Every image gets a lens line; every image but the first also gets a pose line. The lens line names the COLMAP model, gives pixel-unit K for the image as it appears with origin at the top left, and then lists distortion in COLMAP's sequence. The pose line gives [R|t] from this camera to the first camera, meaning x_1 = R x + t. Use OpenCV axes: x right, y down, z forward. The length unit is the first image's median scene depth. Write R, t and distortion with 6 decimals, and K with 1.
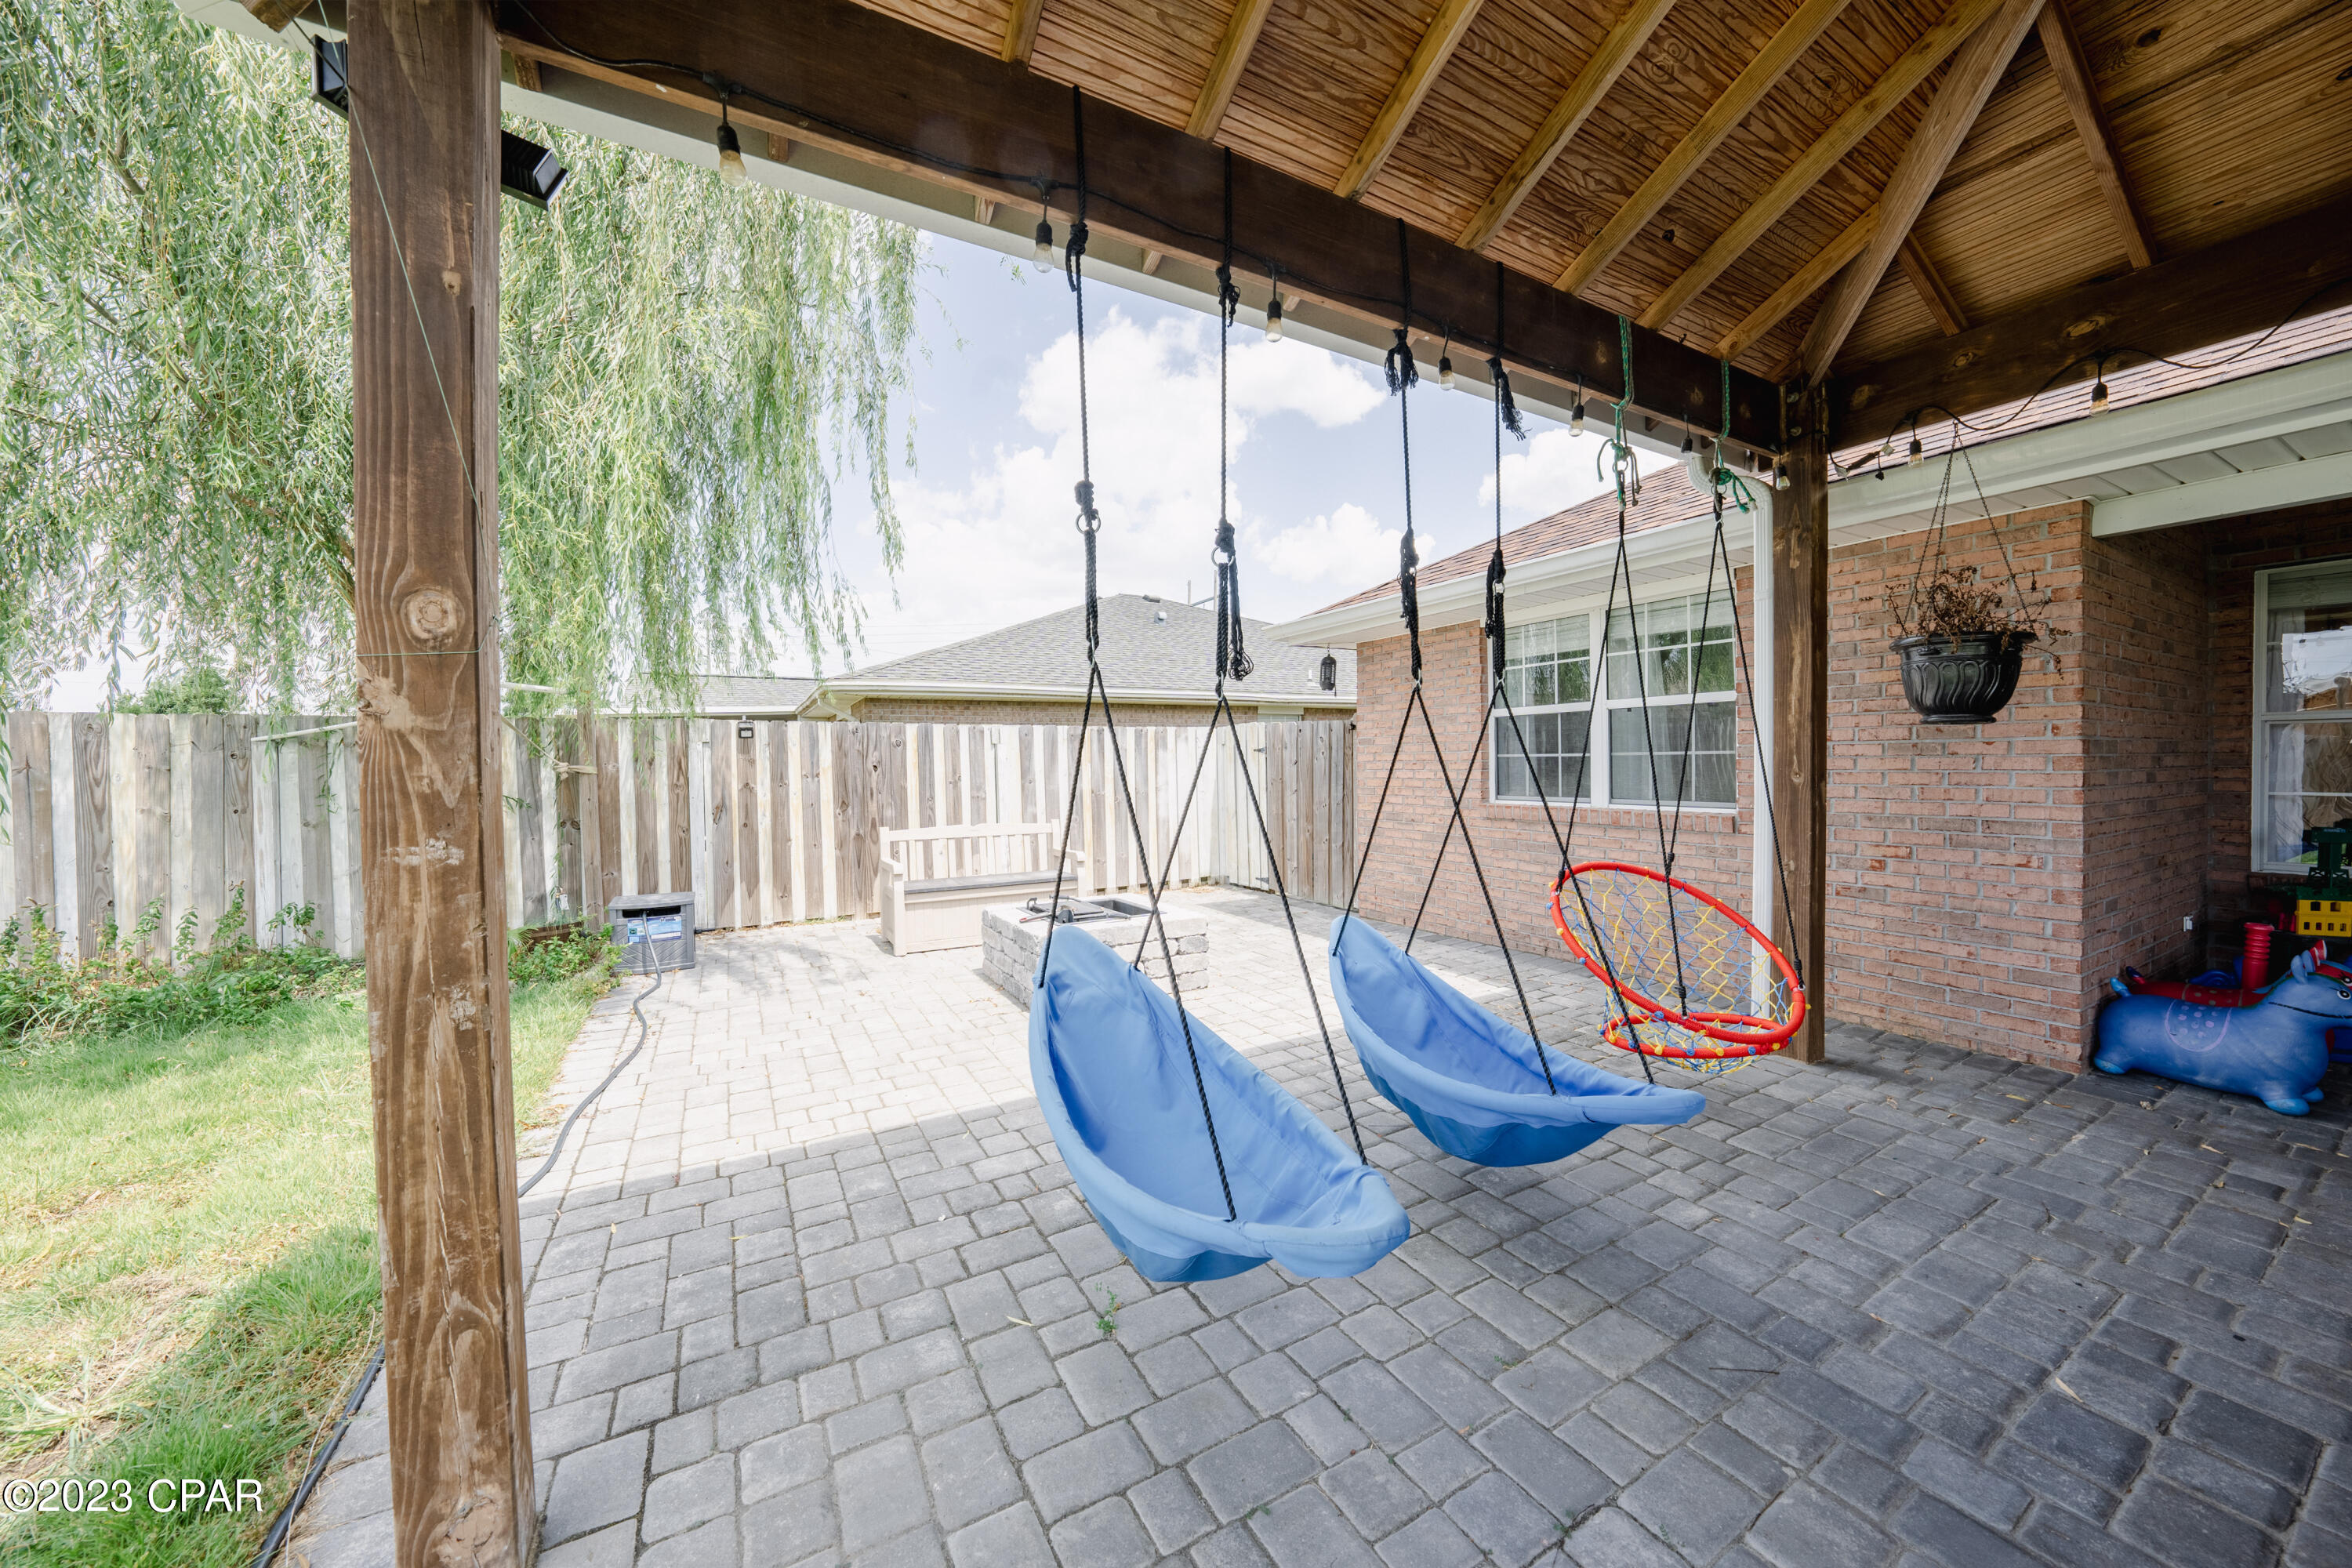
lens RADIAL K [[815.7, 0, 1179.5], [0, 815.7, 780.9], [0, 0, 1]] dist [-0.029199, 0.006700]
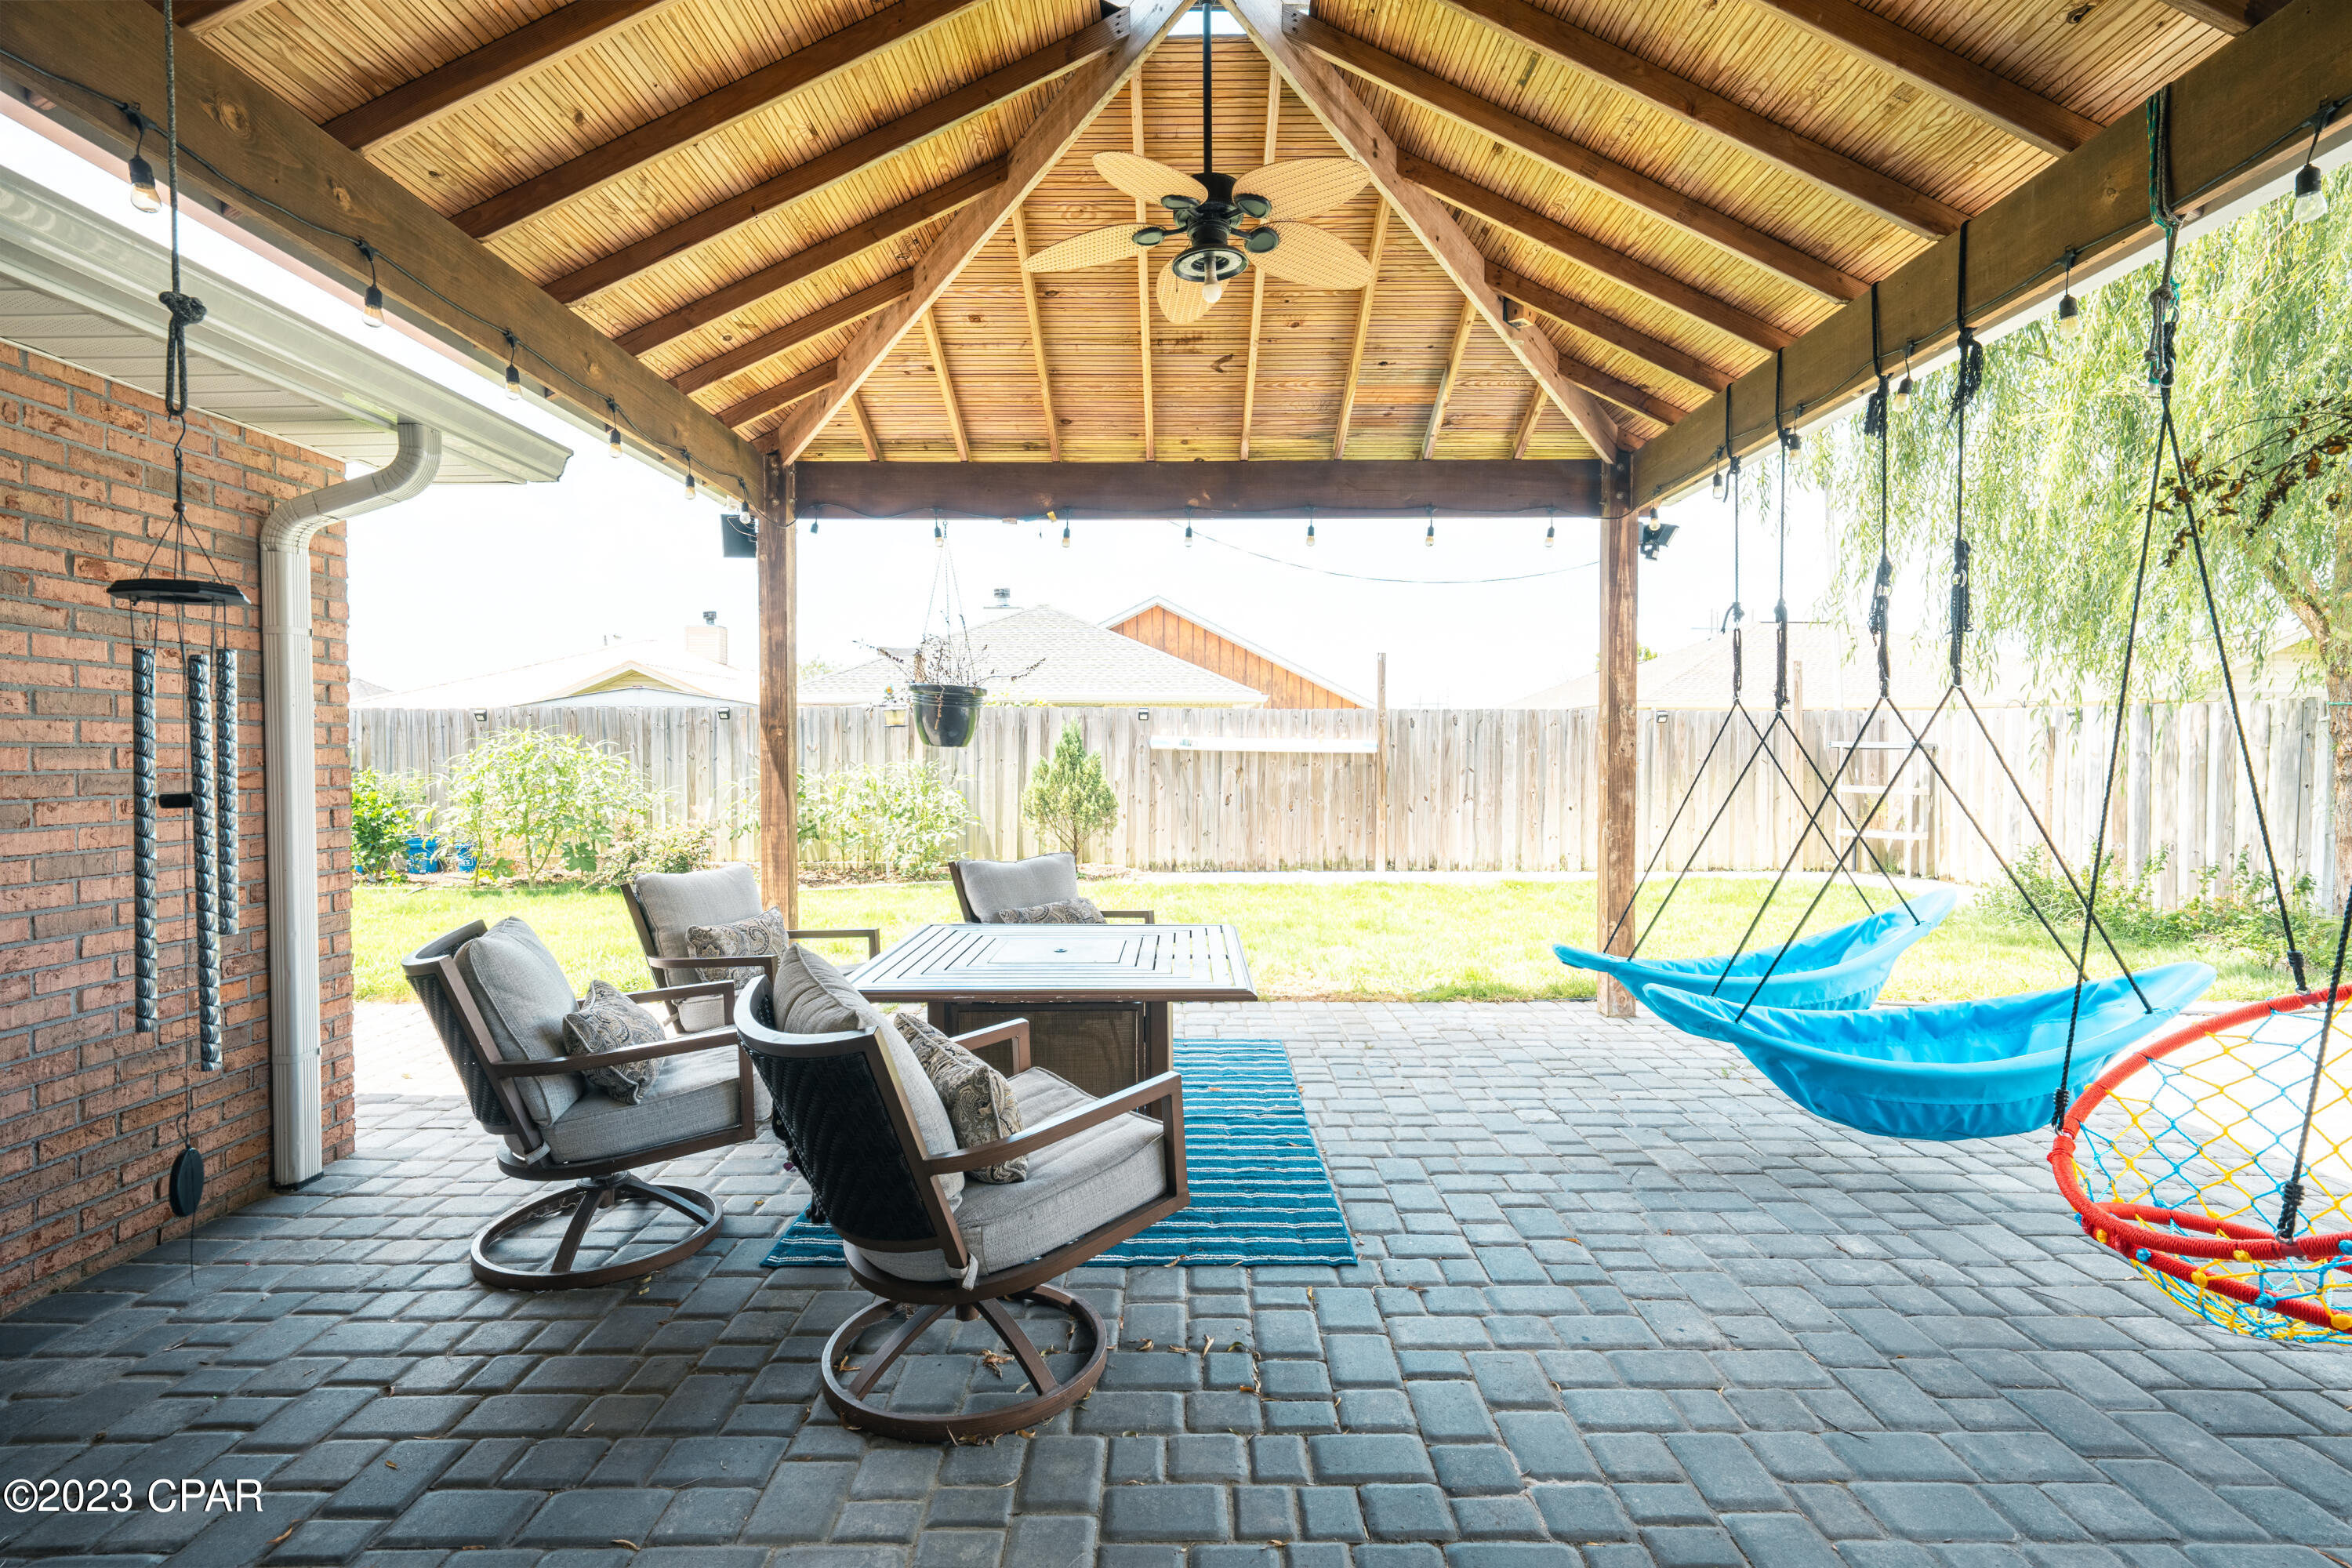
lens RADIAL K [[1126.9, 0, 1176.0], [0, 1126.9, 784.0], [0, 0, 1]] dist [-0.001773, 0.001152]
pose [[-0.493322, 0.037596, -0.869034, 0.786792], [-0.016563, 0.998478, 0.052598, -0.016228], [0.869689, 0.040342, -0.491949, 0.346189]]
